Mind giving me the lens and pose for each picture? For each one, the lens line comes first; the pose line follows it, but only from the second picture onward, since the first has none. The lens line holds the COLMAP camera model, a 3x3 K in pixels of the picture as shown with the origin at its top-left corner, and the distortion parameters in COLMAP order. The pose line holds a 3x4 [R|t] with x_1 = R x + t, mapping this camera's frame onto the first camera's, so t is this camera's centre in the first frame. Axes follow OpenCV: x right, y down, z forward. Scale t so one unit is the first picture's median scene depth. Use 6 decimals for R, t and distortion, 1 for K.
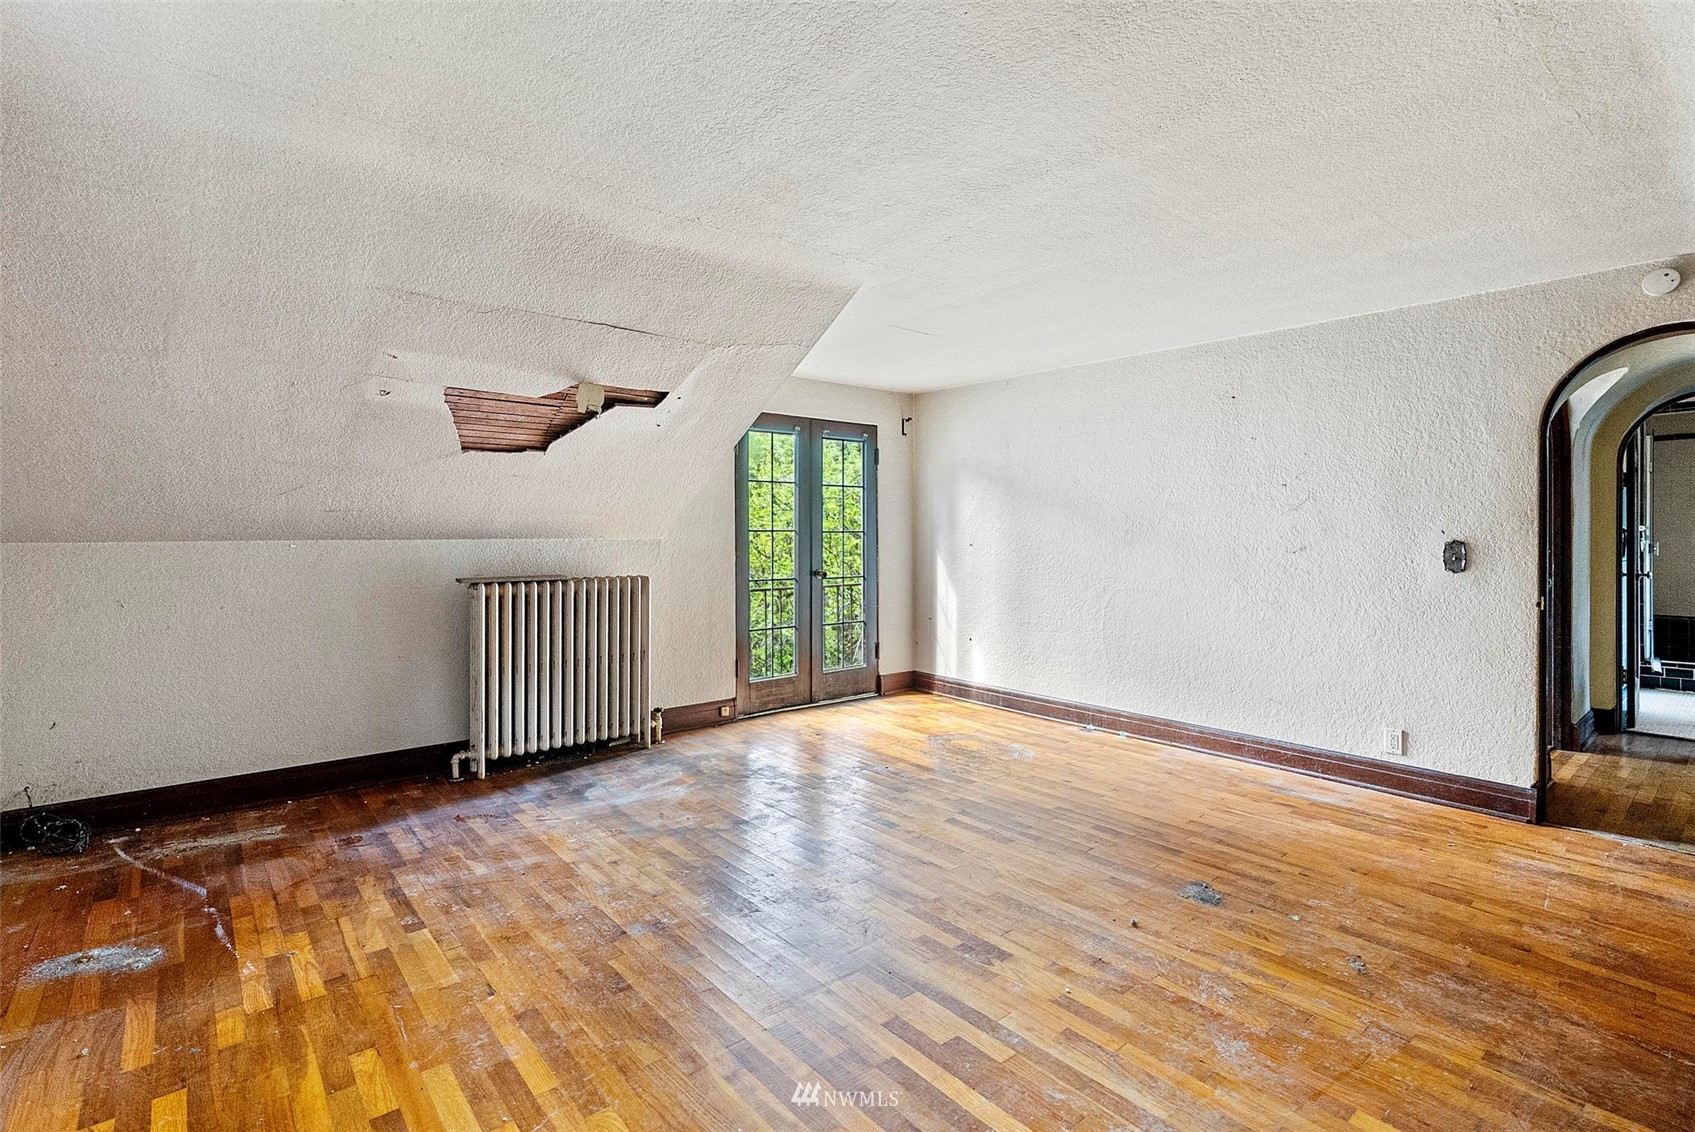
lens RADIAL K [[764.4, 0, 841.7], [0, 764.4, 555.3], [0, 0, 1]] dist [-0.002924, 0.000481]
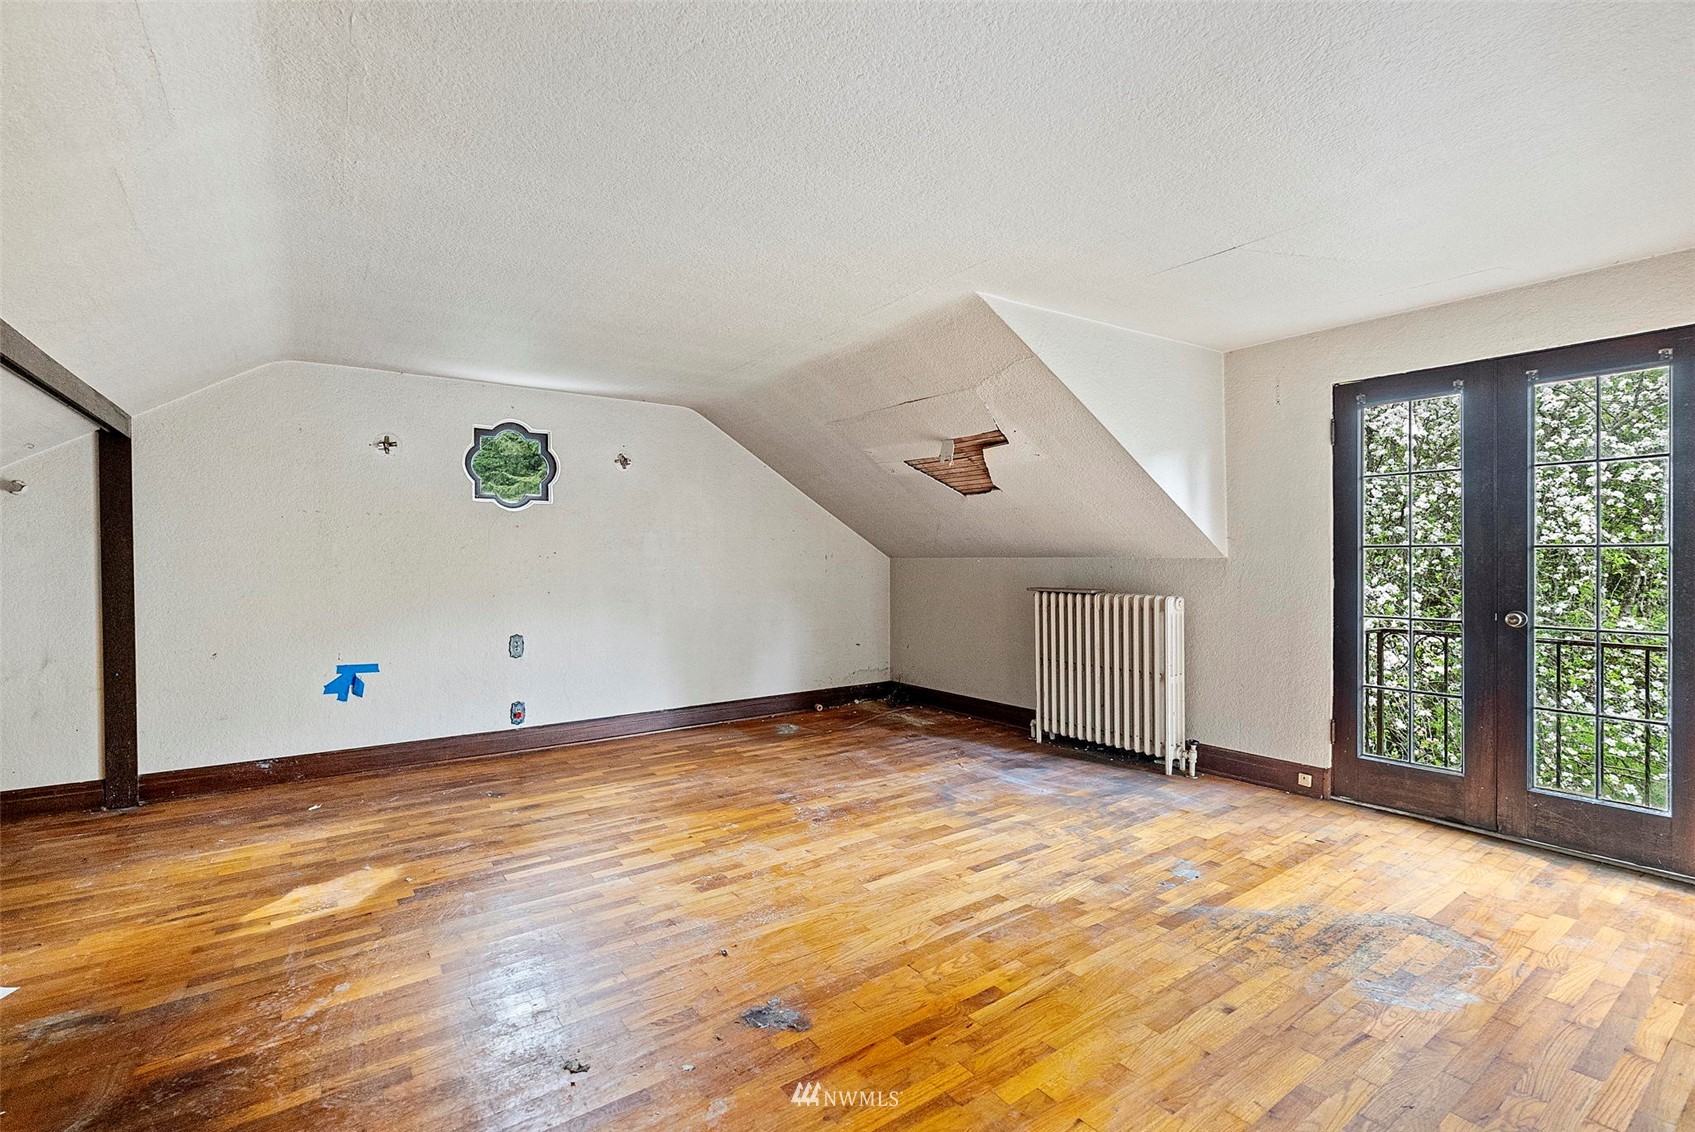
lens RADIAL K [[764.4, 0, 841.7], [0, 764.4, 555.3], [0, 0, 1]] dist [-0.002924, 0.000481]
pose [[-0.063400, 0.000100, -0.997988, 1.093102], [-0.019055, 0.999818, 0.001311, -0.024548], [0.997806, 0.019100, -0.063386, 0.975816]]
